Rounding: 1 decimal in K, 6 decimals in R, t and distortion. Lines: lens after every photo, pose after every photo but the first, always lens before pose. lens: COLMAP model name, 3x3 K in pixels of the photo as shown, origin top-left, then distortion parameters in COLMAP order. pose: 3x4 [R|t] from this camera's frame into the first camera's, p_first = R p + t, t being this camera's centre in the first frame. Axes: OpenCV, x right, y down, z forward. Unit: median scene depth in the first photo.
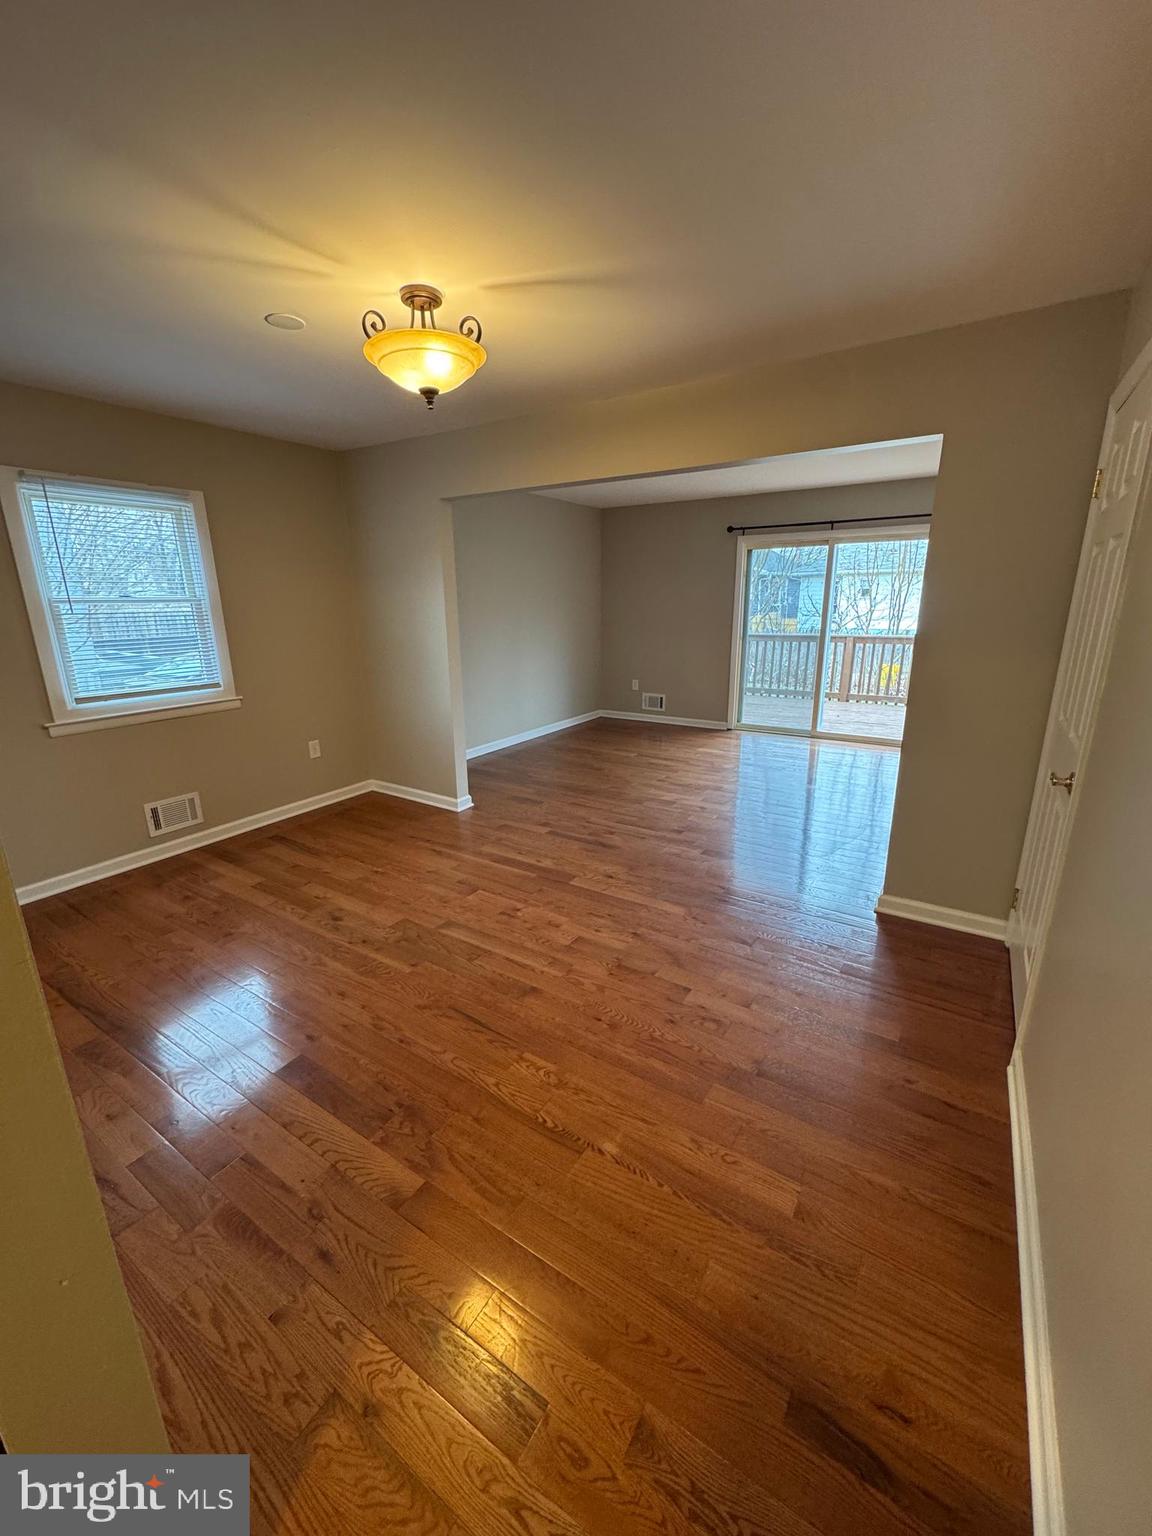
lens RADIAL K [[614.7, 0, 567.3], [0, 614.7, 763.7], [0, 0, 1]] dist [0.000603, -0.000190]
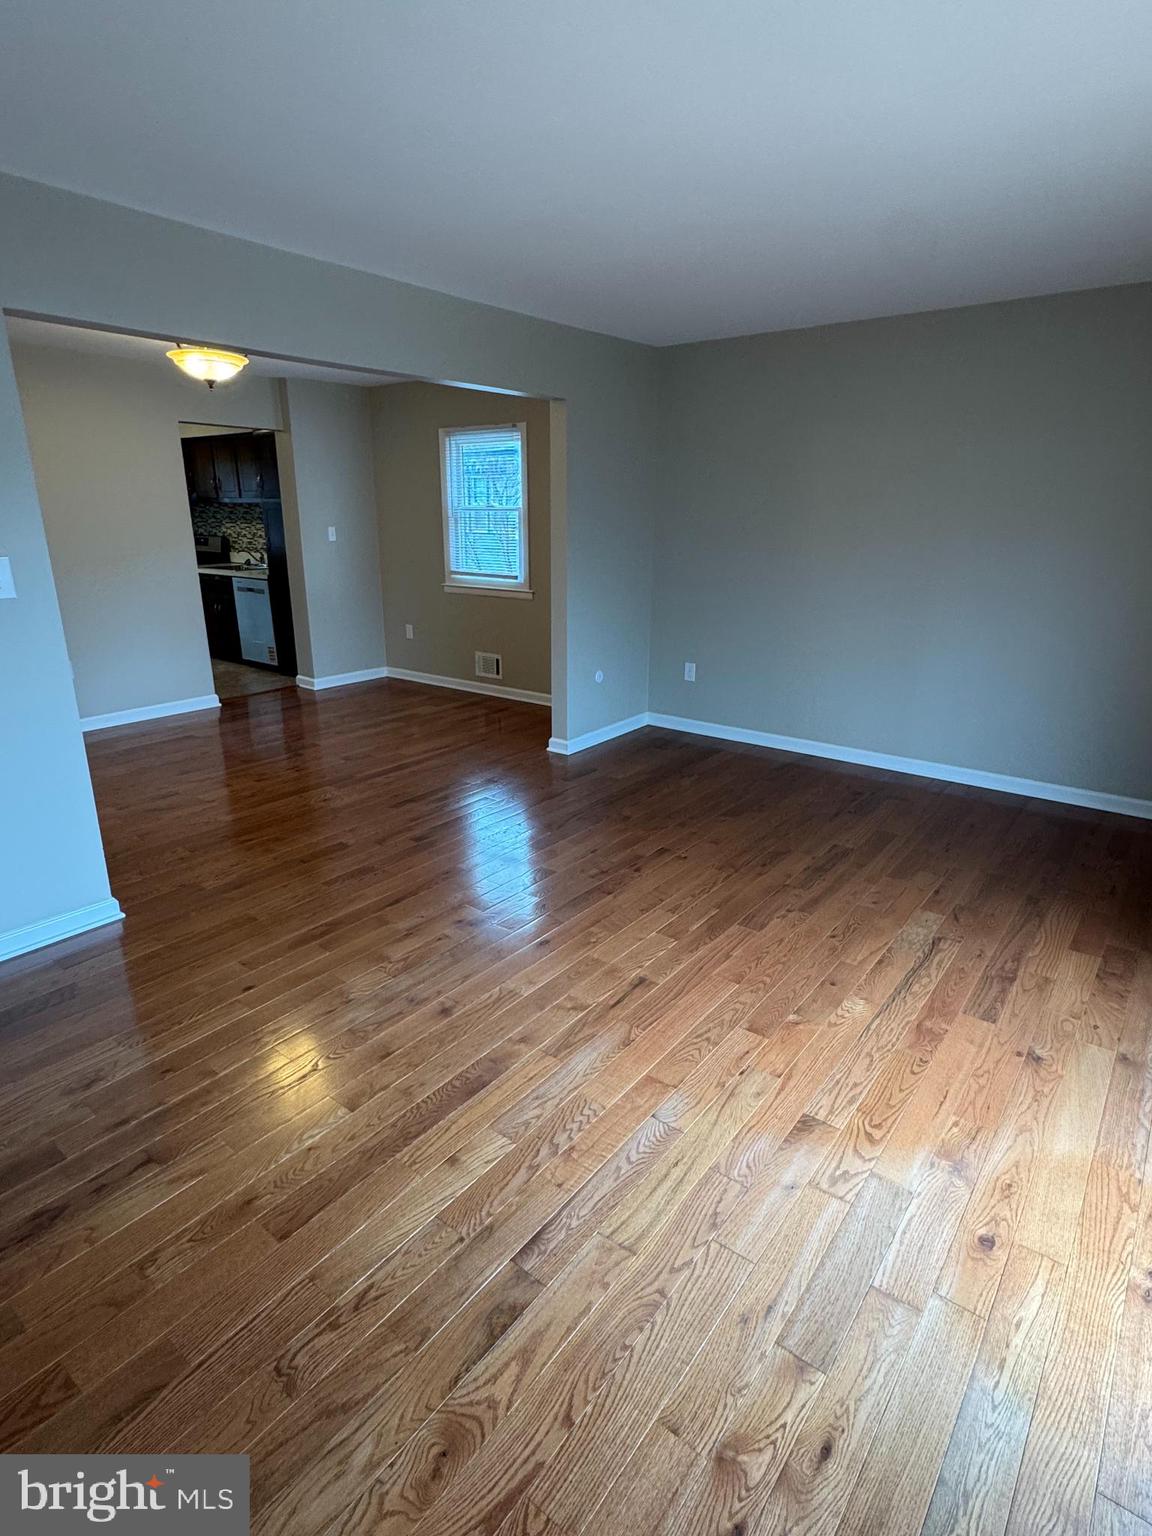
lens RADIAL K [[813.2, 0, 578.0], [0, 813.2, 760.4], [0, 0, 1]] dist [-0.003610, 0.000802]
pose [[-0.079687, 0.309941, -0.947410, 1.131622], [-0.259605, 0.911182, 0.319925, -0.357524], [0.962422, 0.271446, 0.007853, 1.225168]]
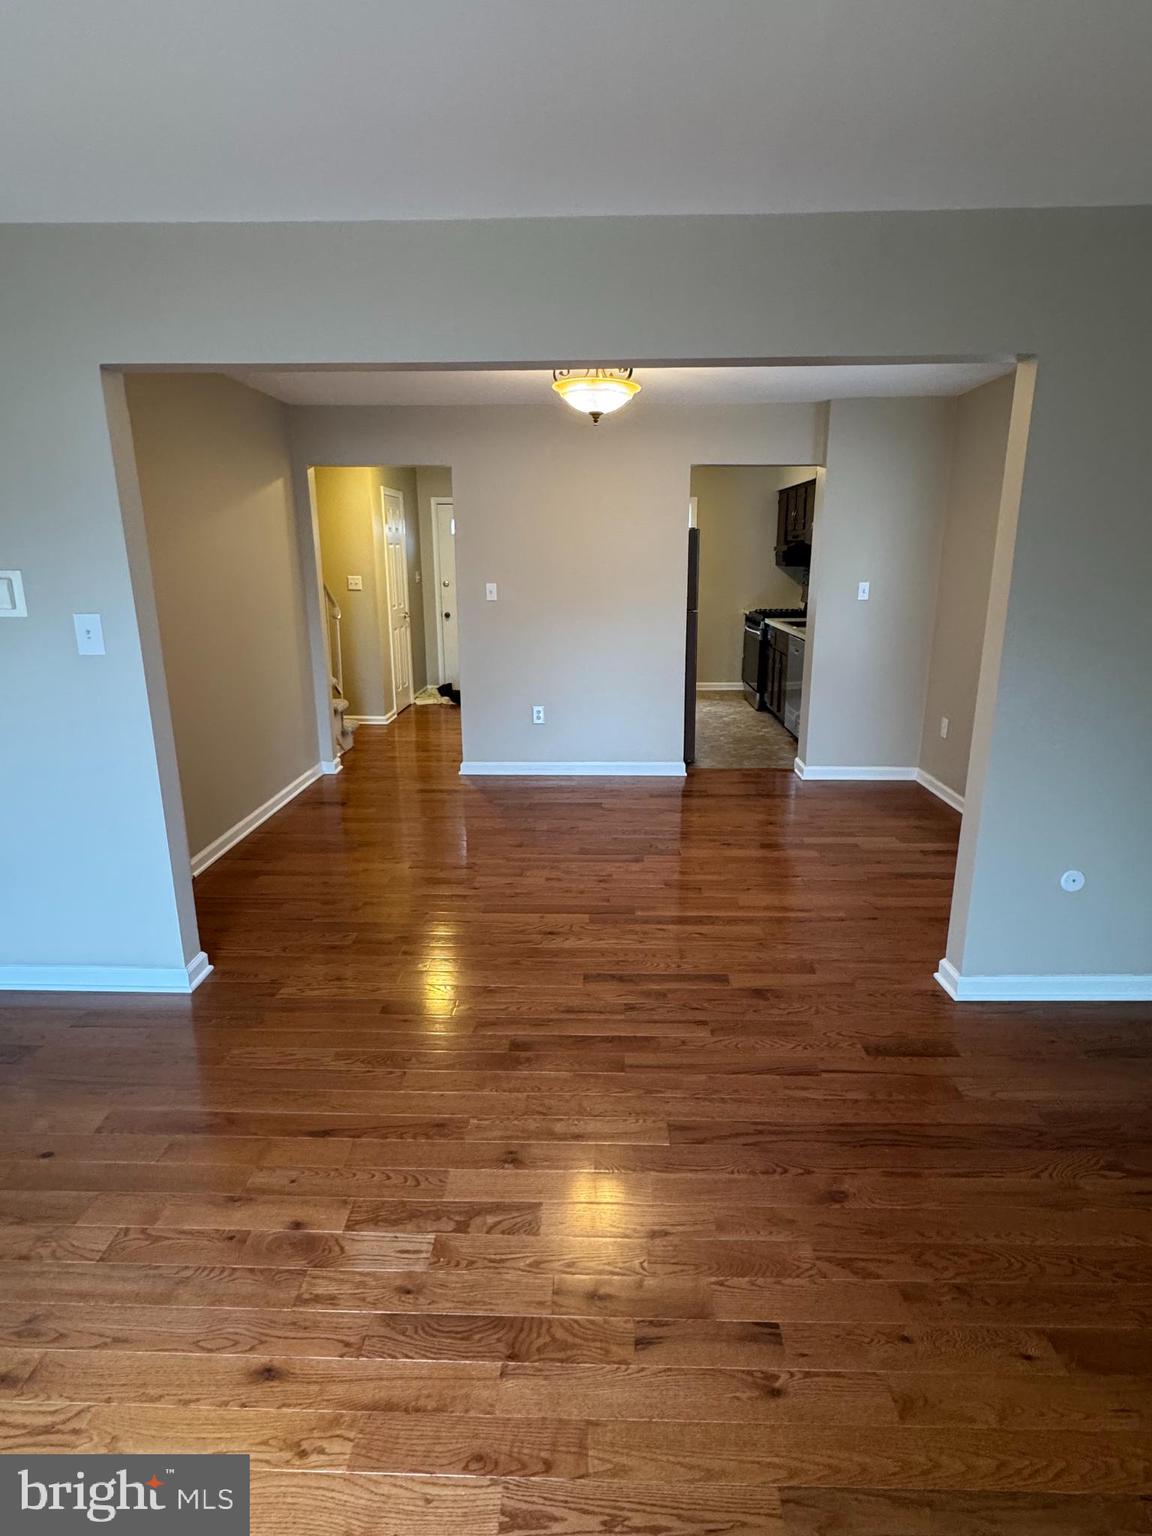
lens RADIAL K [[813.2, 0, 578.7], [0, 813.2, 766.3], [0, 0, 1]] dist [-0.003610, 0.000802]
pose [[-0.849843, 0.150500, -0.505090, 0.470357], [-0.120695, 0.877316, 0.464488, -0.425161], [0.513030, 0.455704, -0.727417, 1.491856]]
